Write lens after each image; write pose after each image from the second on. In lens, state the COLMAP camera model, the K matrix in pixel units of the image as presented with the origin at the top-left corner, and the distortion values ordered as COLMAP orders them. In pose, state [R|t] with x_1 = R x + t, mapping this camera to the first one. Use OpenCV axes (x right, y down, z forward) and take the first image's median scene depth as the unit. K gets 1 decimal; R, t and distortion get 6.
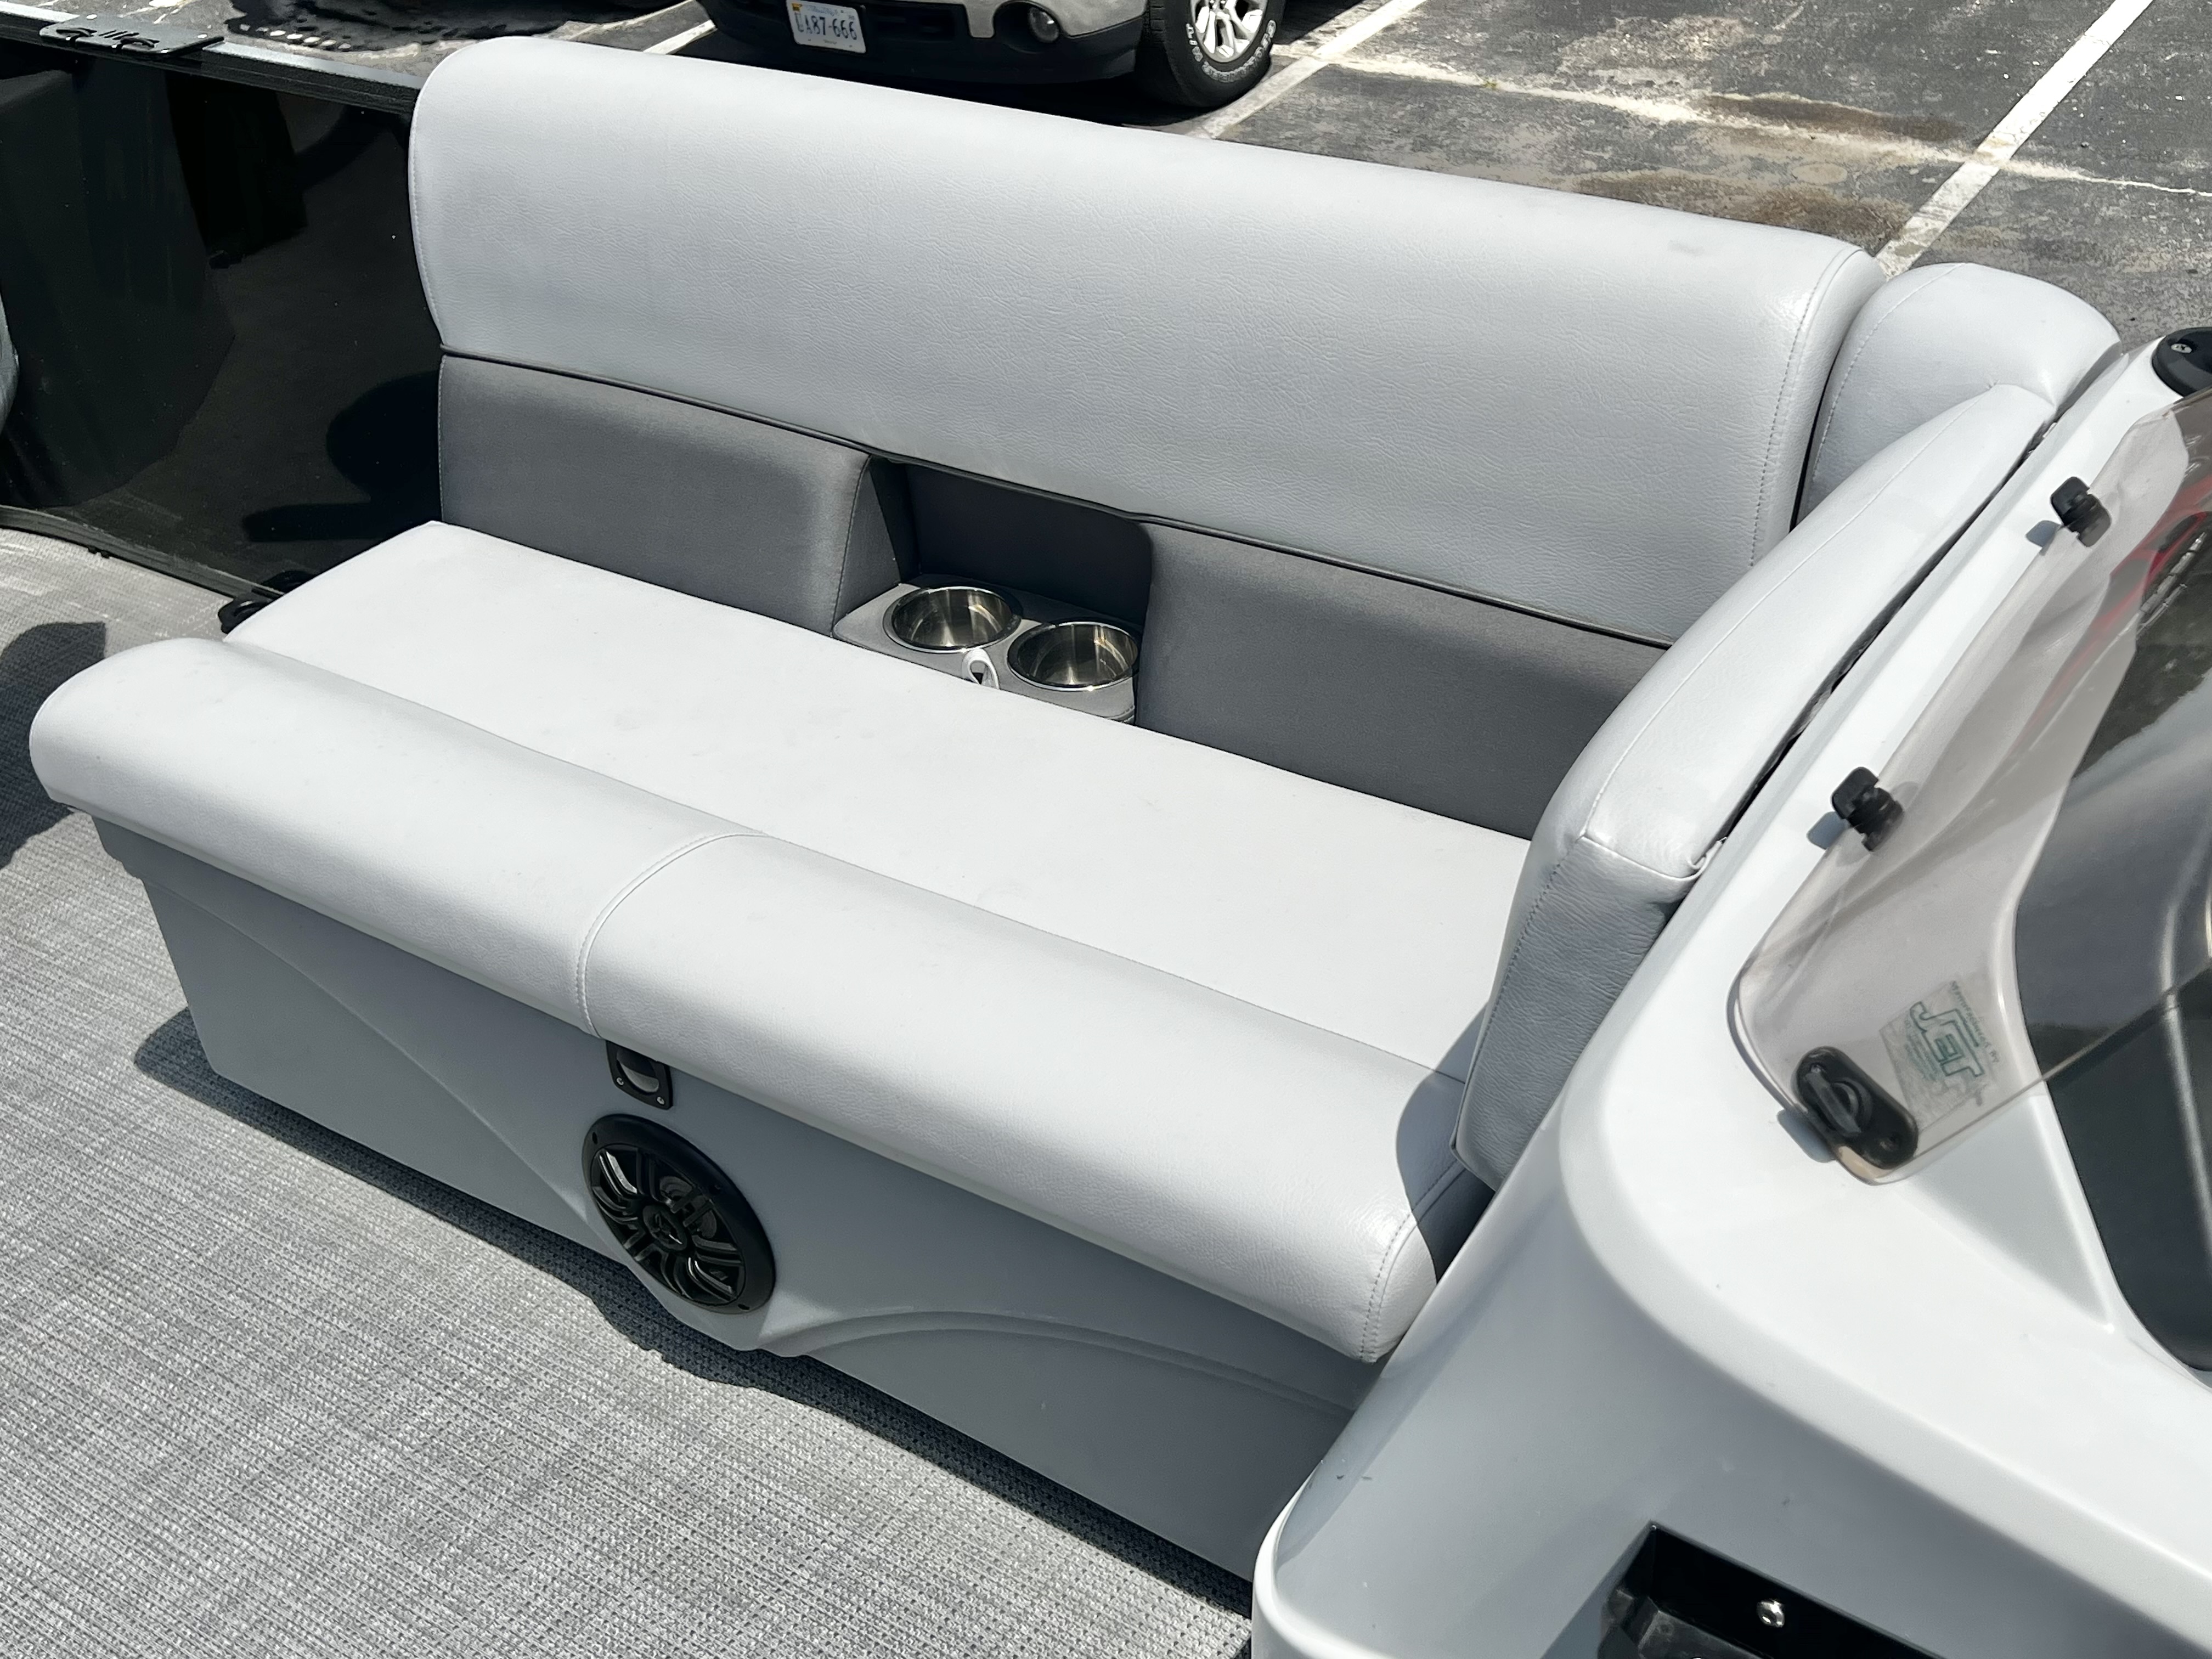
lens RADIAL K [[2431.3, 0, 1106.0], [0, 2431.3, 829.5], [0, 0, 1]] dist [-0.000744, -0.010746]
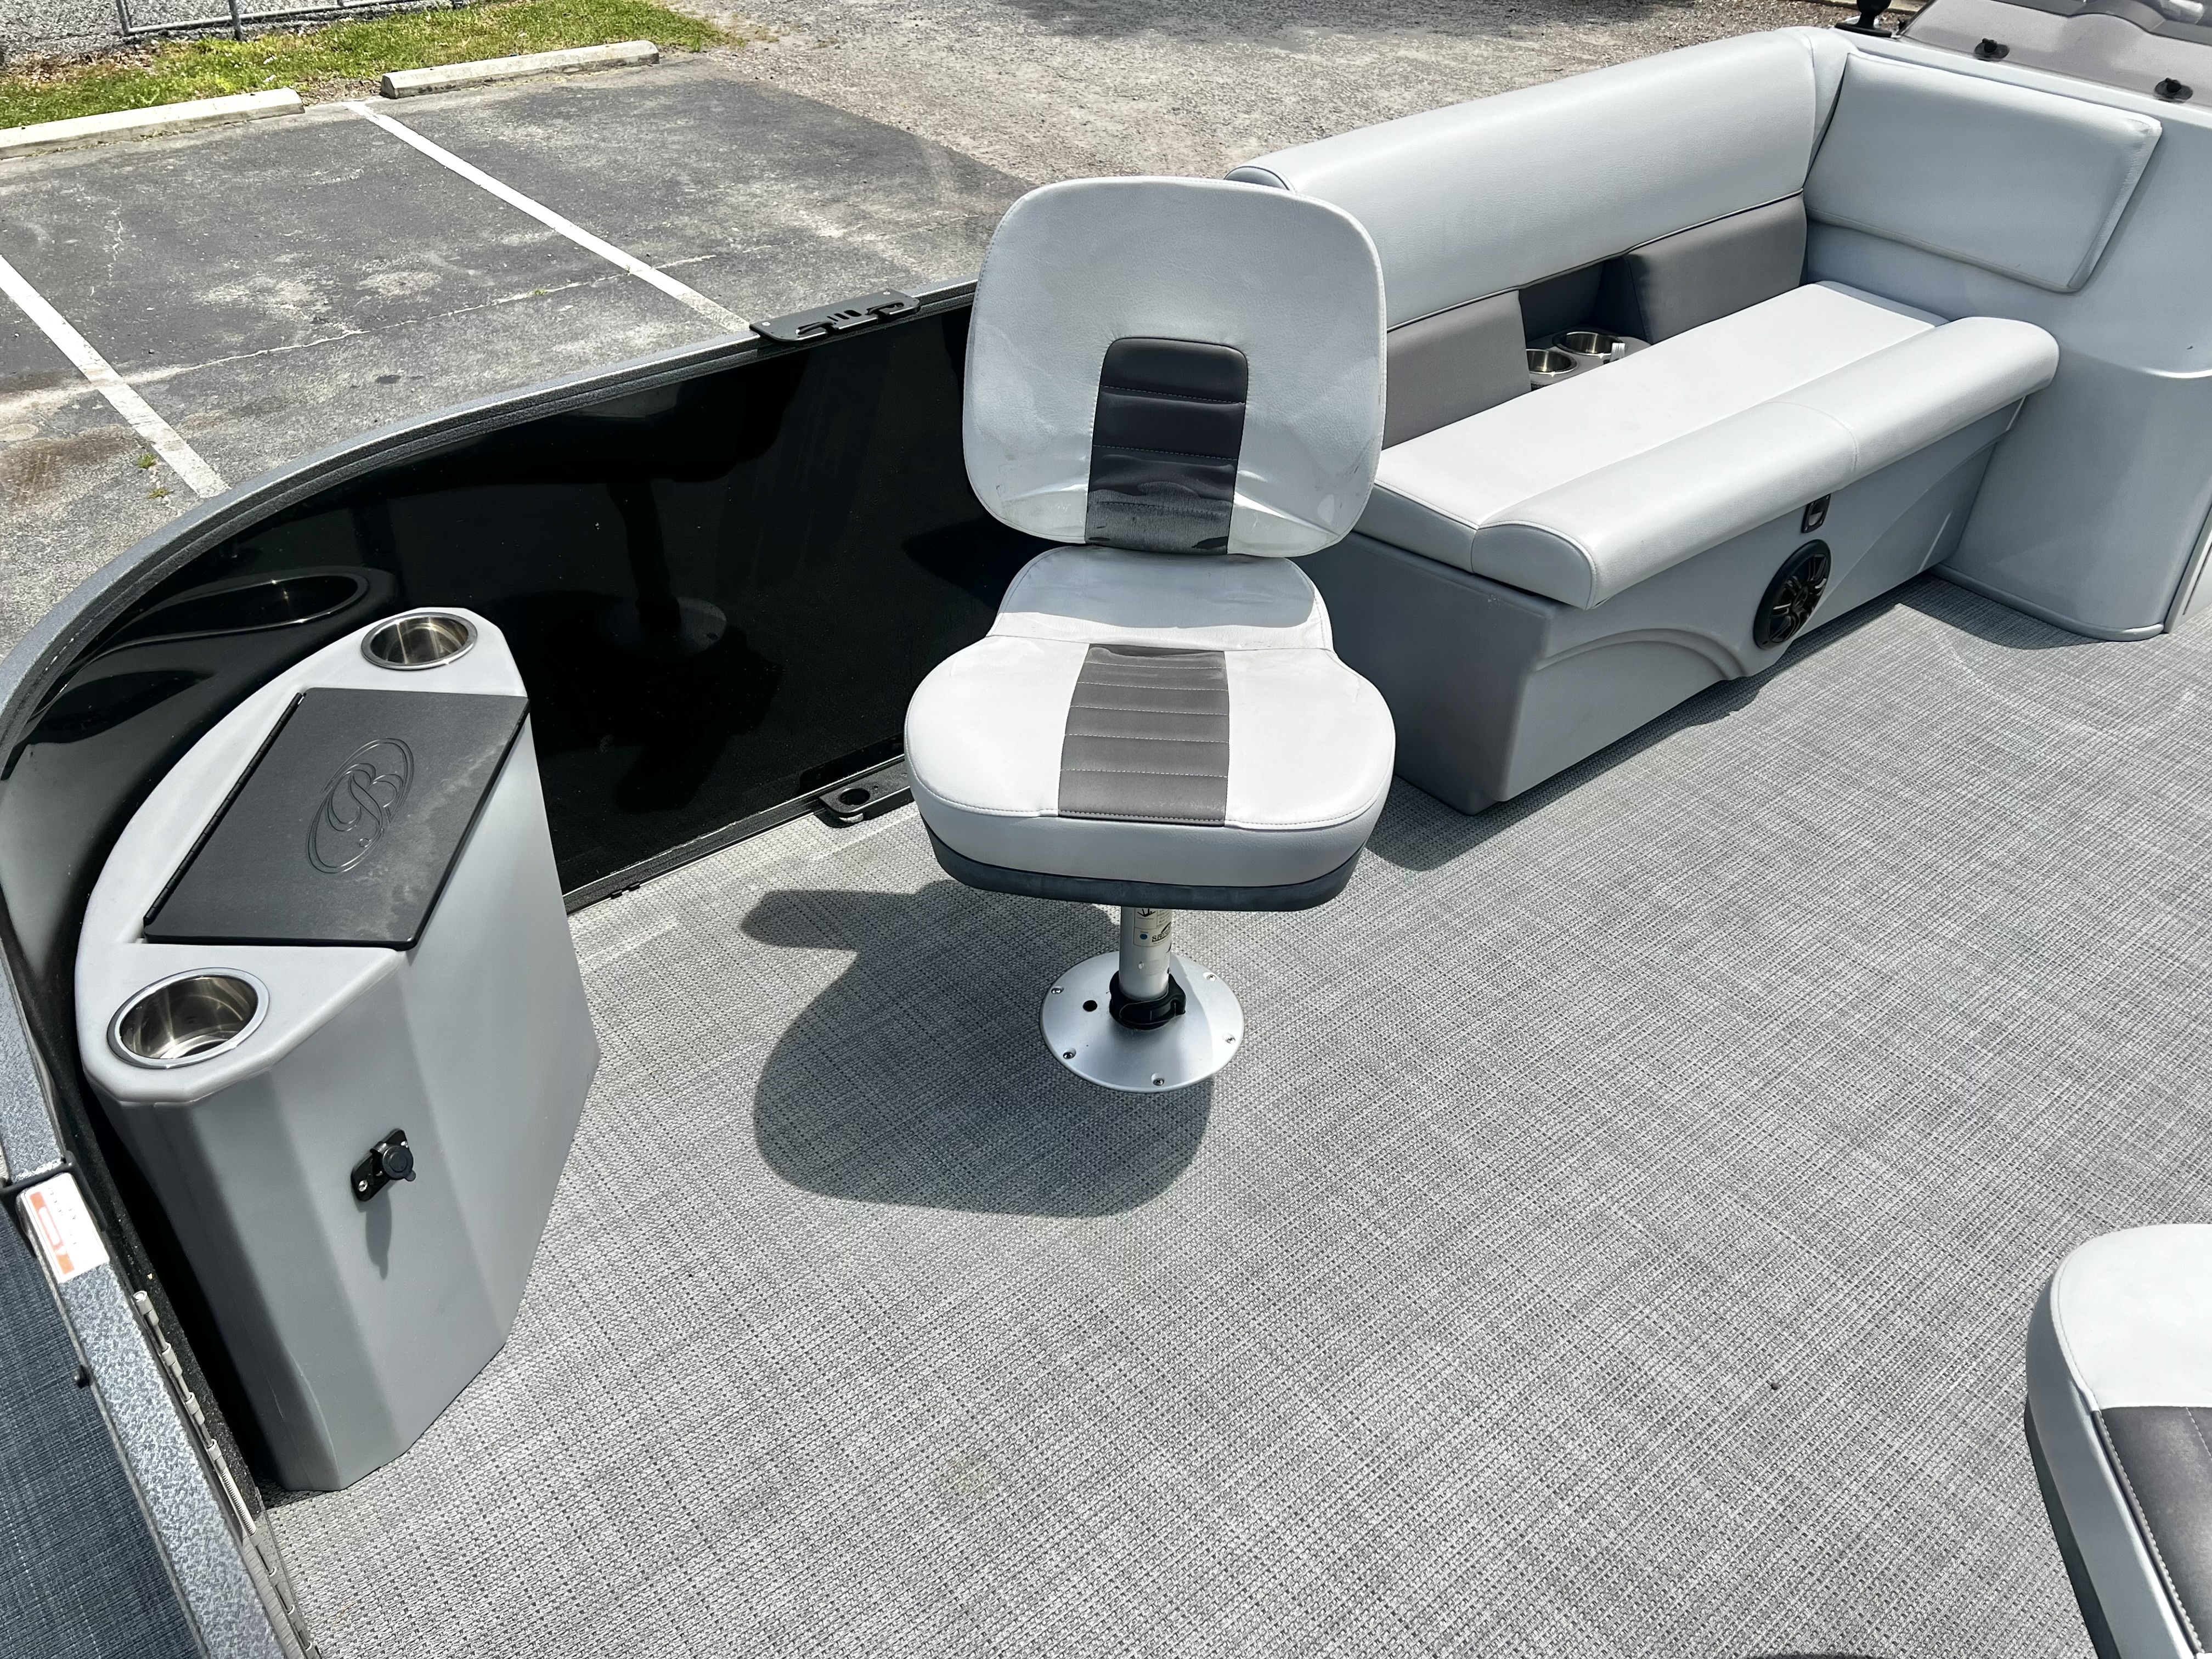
lens RADIAL K [[1746.9, 0, 1079.6], [0, 1746.9, 802.0], [0, 0, 1]] dist [0.050419, -0.051781]
pose [[0.279087, -0.494914, 0.822904, -3.030245], [0.521283, 0.797778, 0.303010, -0.853858], [-0.806458, 0.344400, 0.480640, 1.503403]]
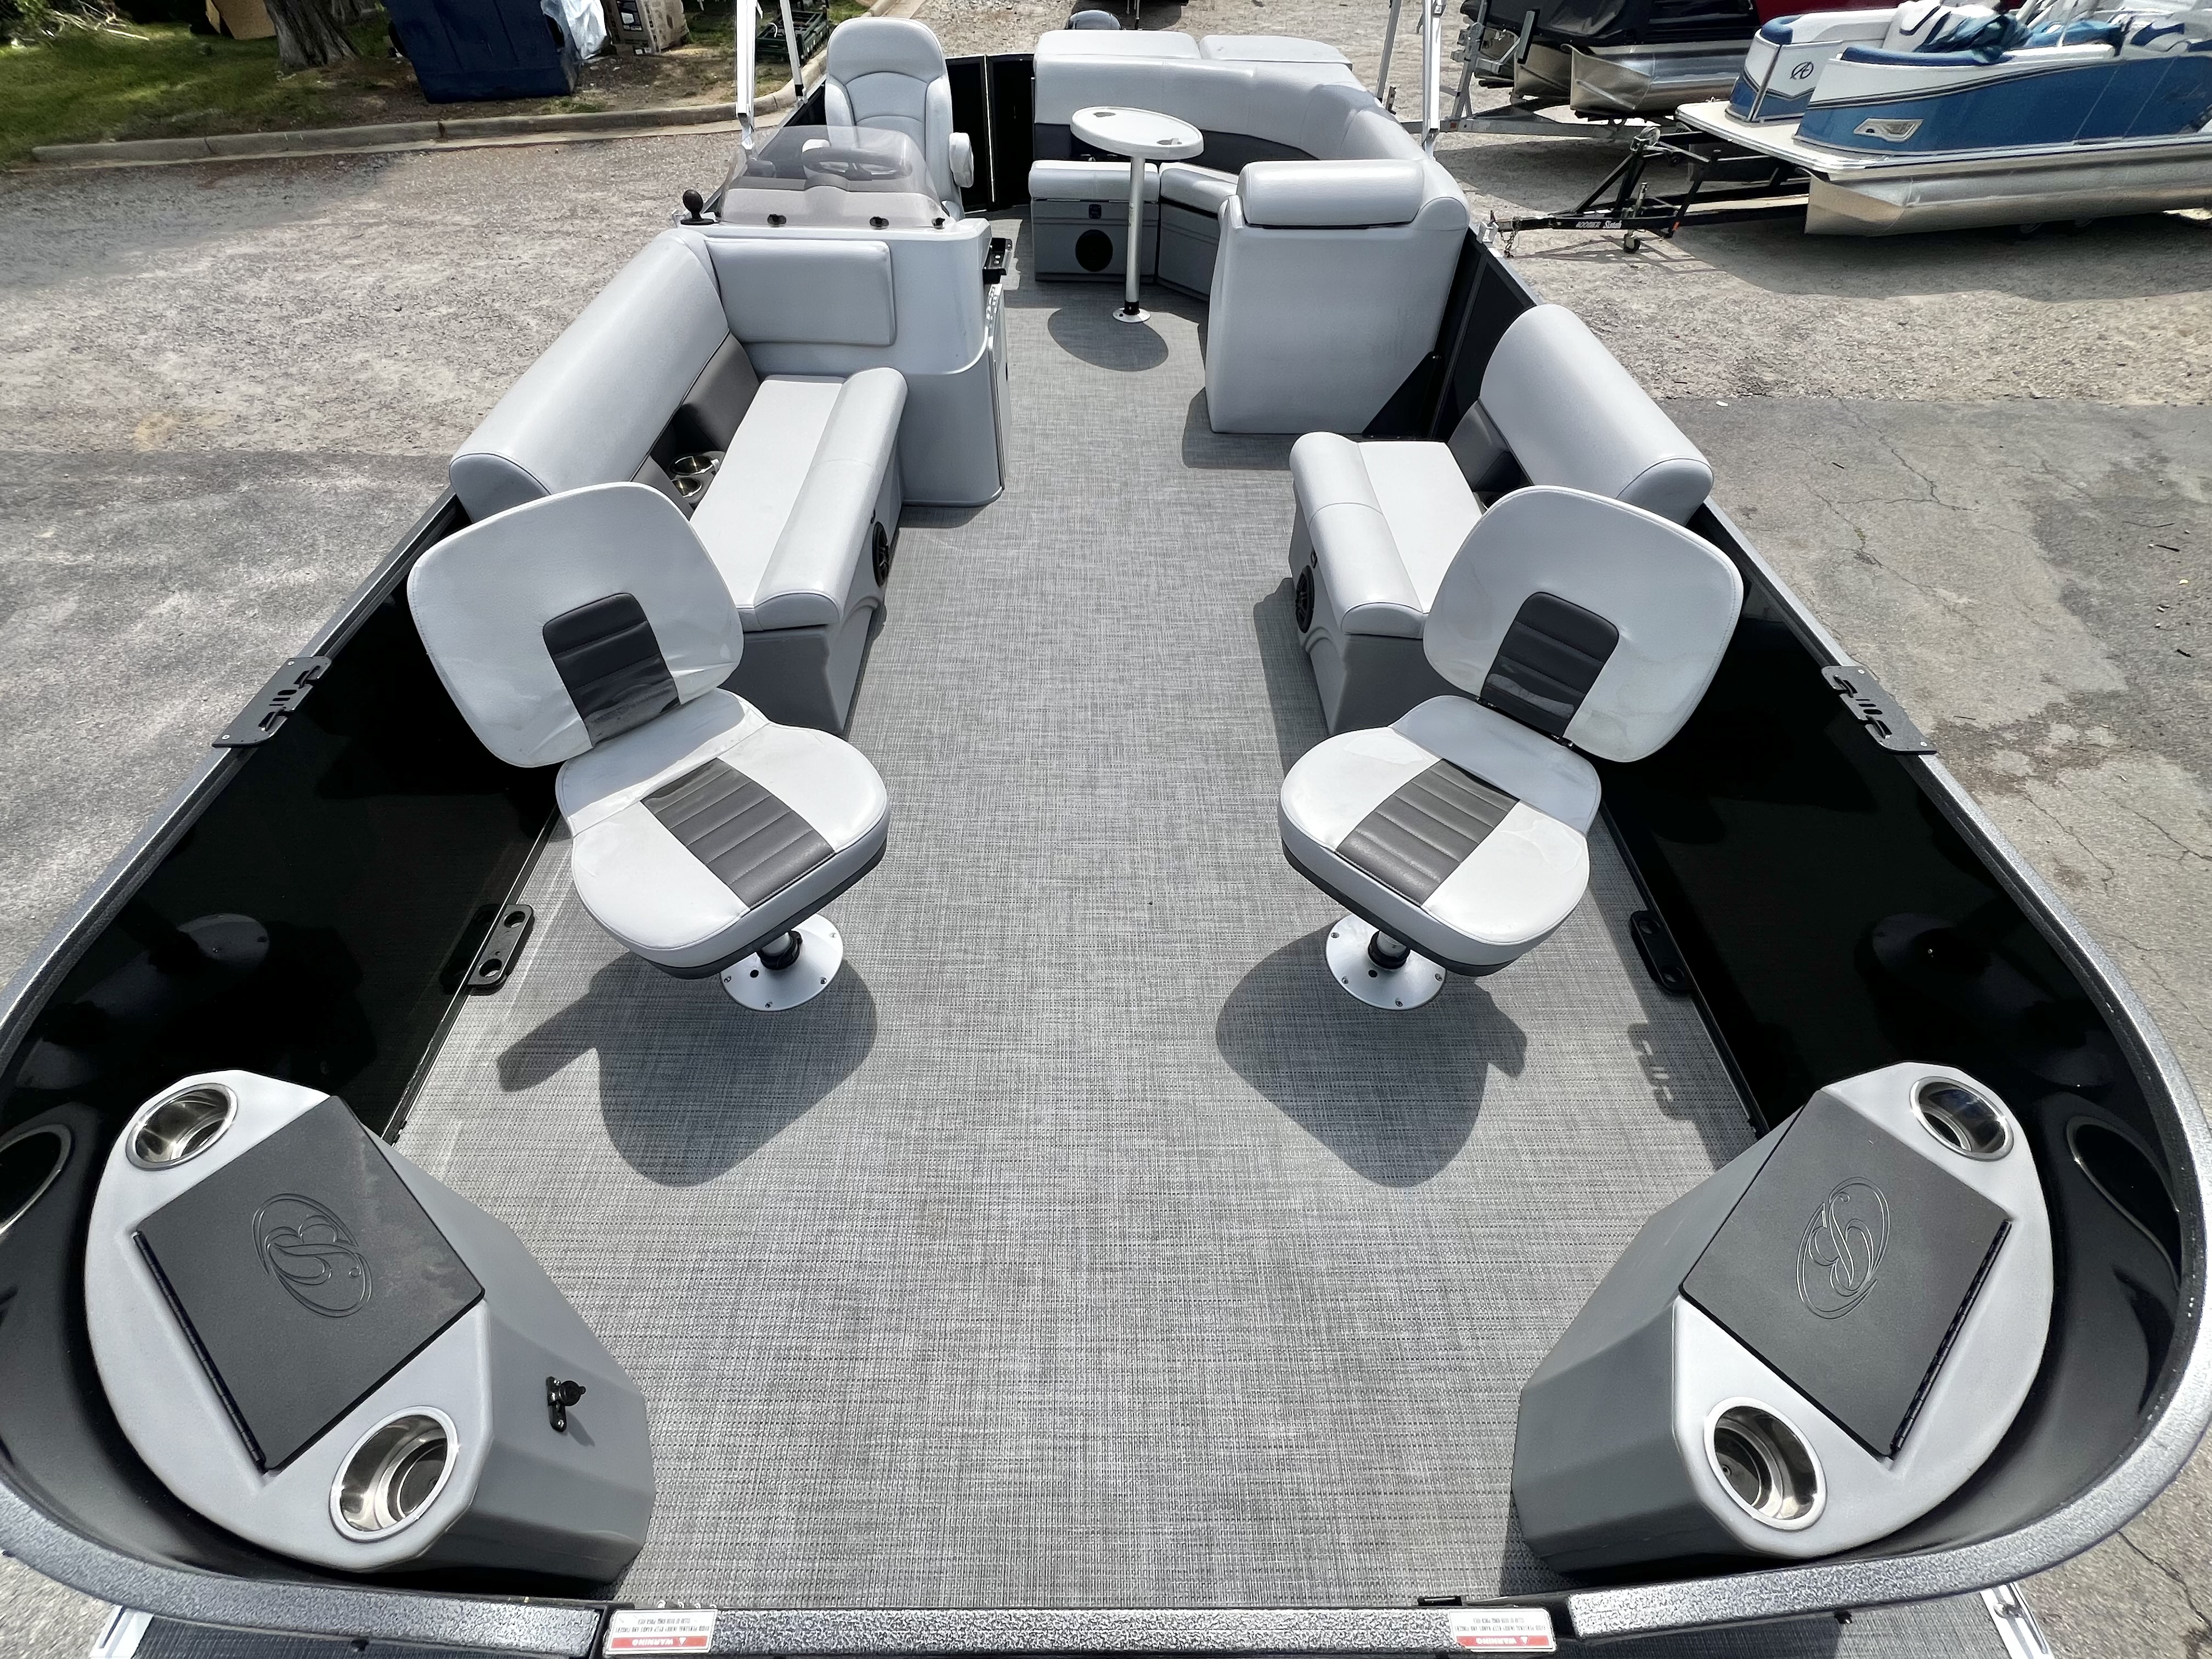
lens RADIAL K [[932.5, 0, 1106.0], [0, 932.5, 829.5], [0, 0, 1]] dist [-0.000925, -0.000922]
pose [[-0.576178, -0.566396, 0.589248, -2.757083], [0.490316, 0.337278, 0.803638, -1.311070], [-0.653918, 0.751957, 0.083381, 1.764584]]
